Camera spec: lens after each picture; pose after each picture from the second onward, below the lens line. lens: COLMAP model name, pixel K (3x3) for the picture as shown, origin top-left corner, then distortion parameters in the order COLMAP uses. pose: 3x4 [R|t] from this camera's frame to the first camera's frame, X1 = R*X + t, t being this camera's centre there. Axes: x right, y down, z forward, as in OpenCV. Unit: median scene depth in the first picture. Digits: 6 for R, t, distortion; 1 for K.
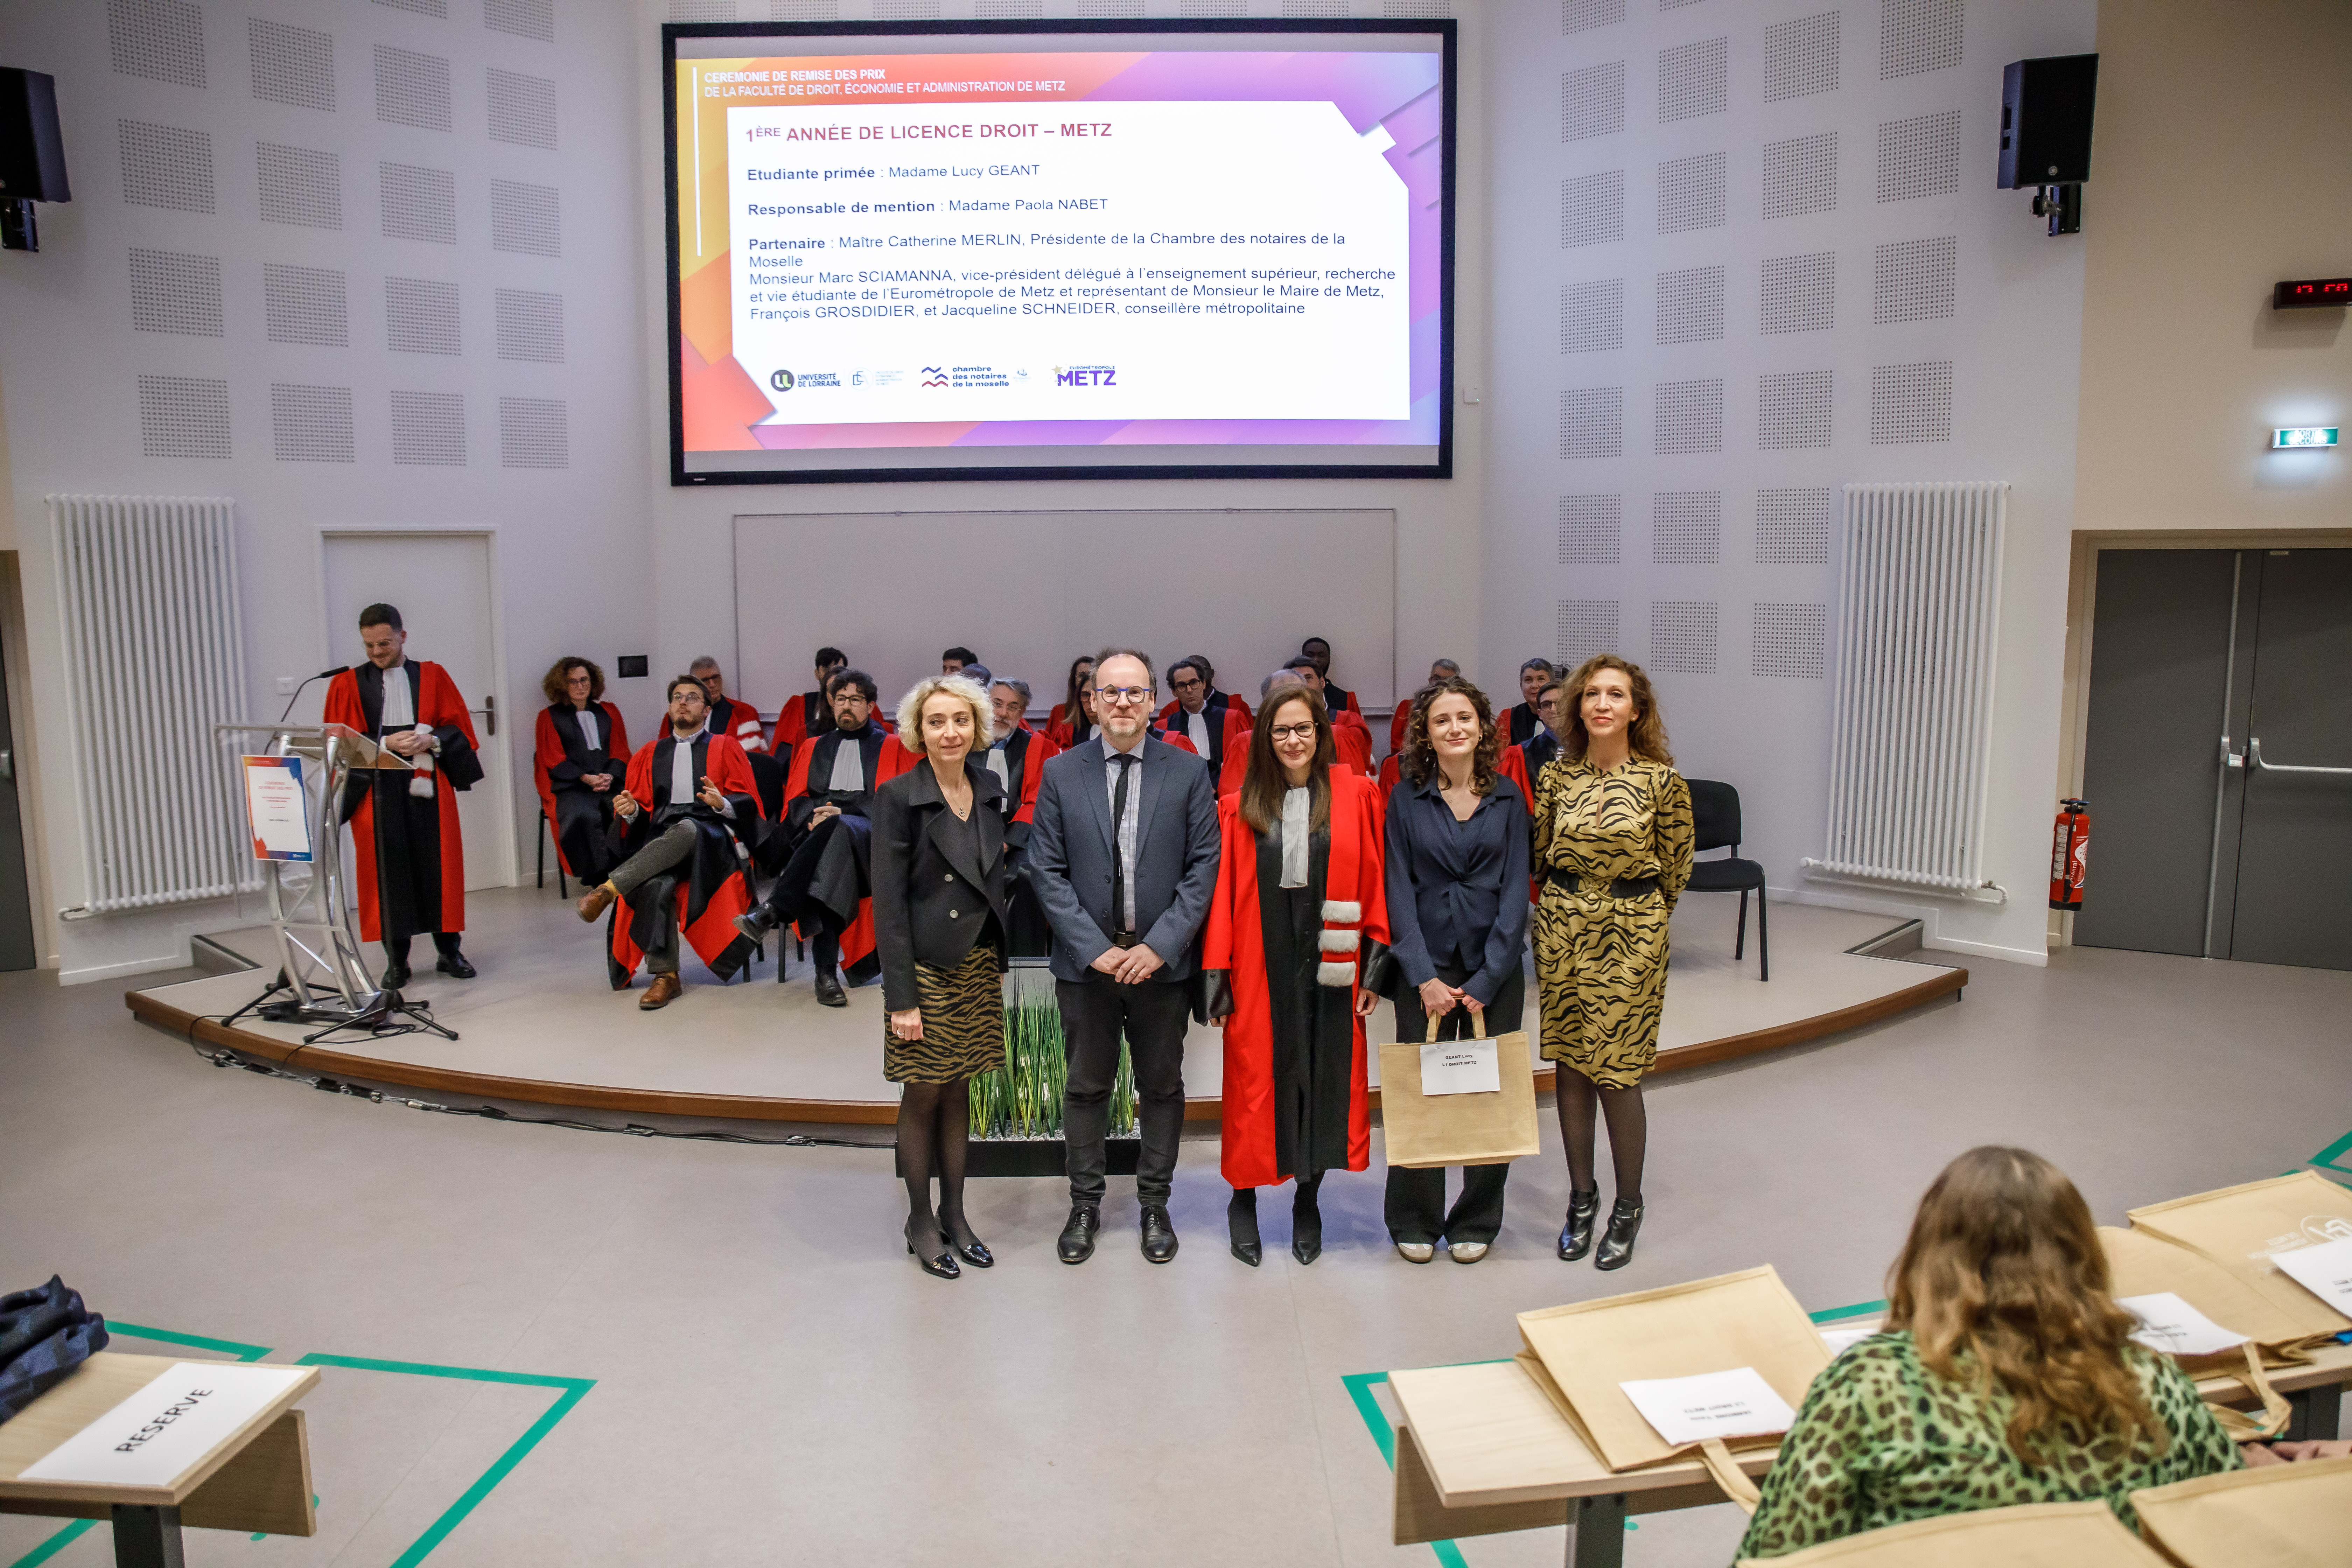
lens RADIAL K [[1619.5, 0, 1161.3], [0, 1619.5, 786.2], [0, 0, 1]] dist [-0.031360, 0.031338]
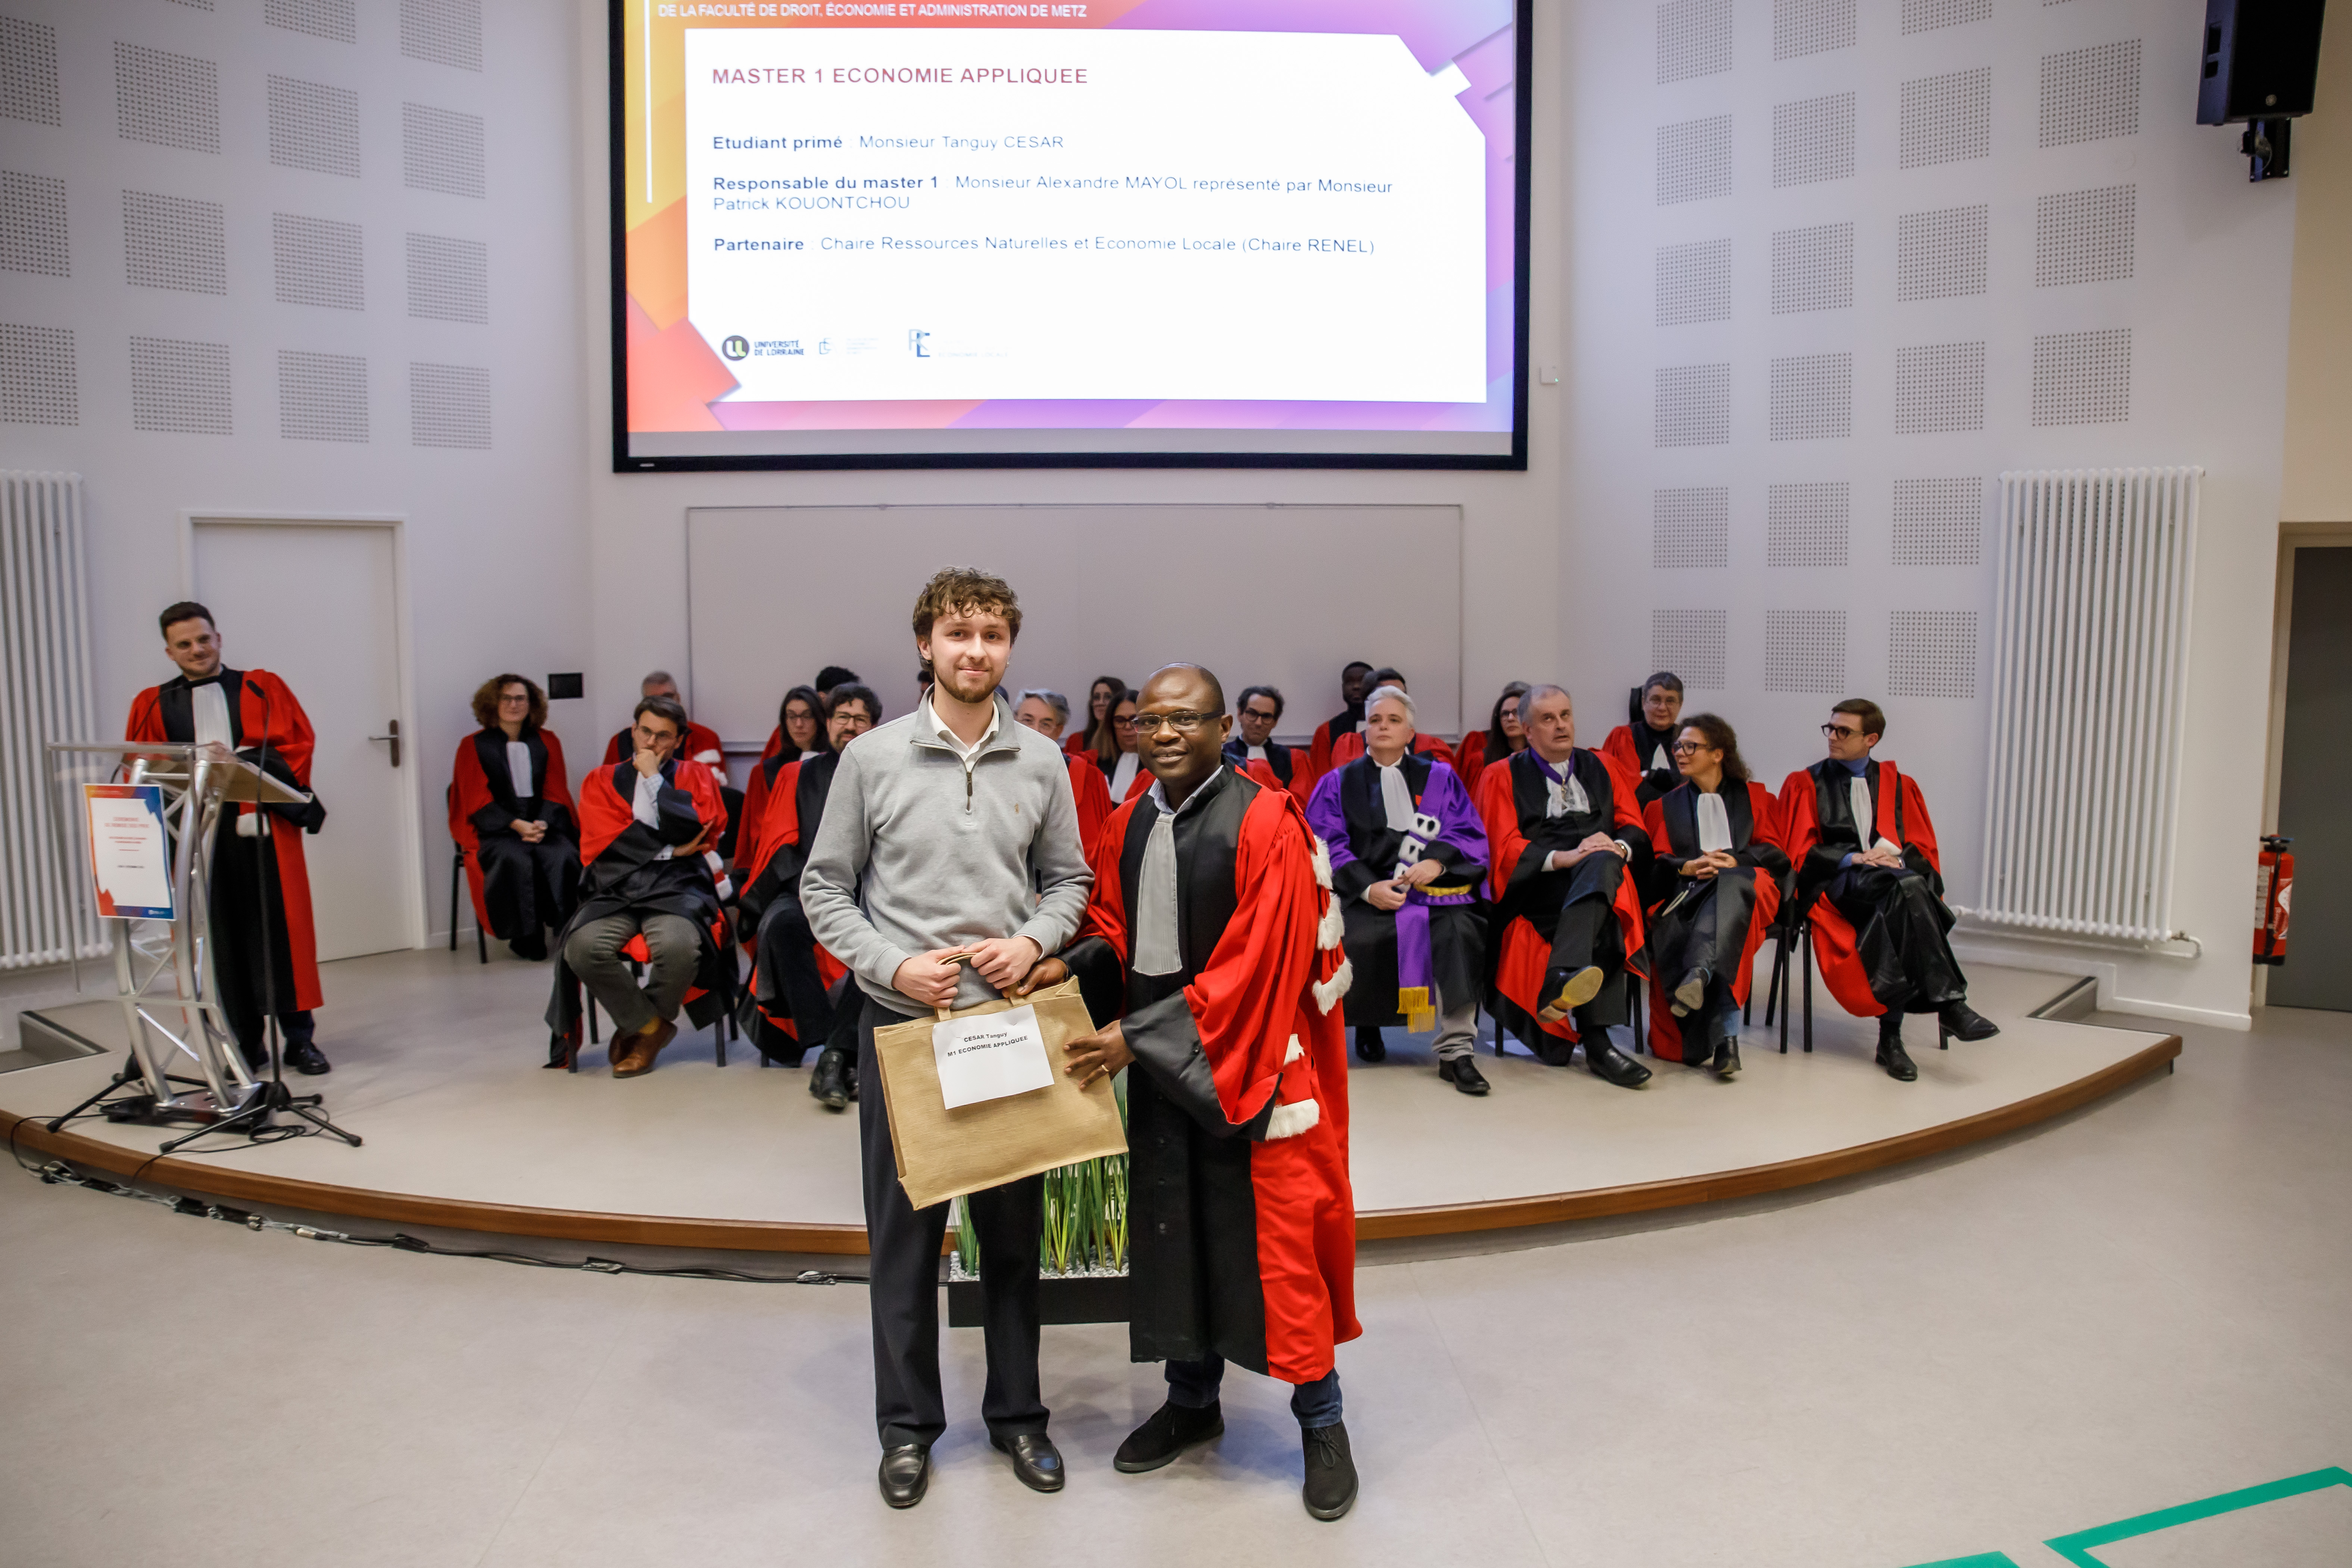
lens RADIAL K [[1724.5, 0, 1175.3], [0, 1724.5, 792.6], [0, 0, 1]] dist [-0.038739, 0.038960]
pose [[0.999040, -0.001786, 0.043781, -0.061111], [0.002873, 0.999689, -0.024780, 0.005897], [-0.043723, 0.024882, 0.998734, 0.116096]]
